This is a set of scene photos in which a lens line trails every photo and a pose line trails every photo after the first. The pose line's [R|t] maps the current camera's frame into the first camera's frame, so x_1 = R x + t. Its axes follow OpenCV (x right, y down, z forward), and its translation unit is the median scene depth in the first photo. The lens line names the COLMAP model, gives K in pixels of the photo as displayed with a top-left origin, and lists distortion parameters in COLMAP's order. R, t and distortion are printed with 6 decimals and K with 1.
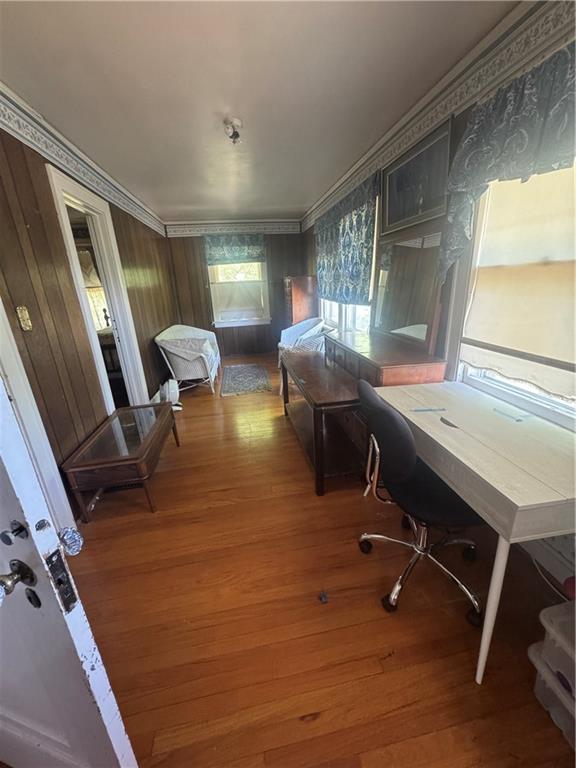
lens RADIAL K [[306.5, 0, 288.3], [0, 306.5, 384.0], [0, 0, 1]] dist [-0.001492, 0.000476]
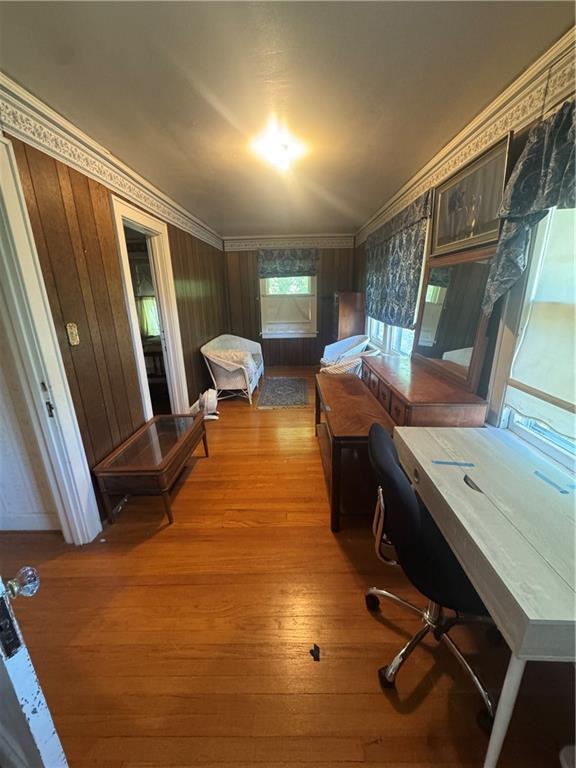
lens RADIAL K [[306.5, 0, 289.5], [0, 306.5, 383.6], [0, 0, 1]] dist [-0.001492, 0.000476]
pose [[0.983300, 0.077631, -0.164606, 0.088395], [-0.081522, 0.996526, -0.017004, -0.066937], [0.162714, 0.030139, 0.986213, 0.030924]]
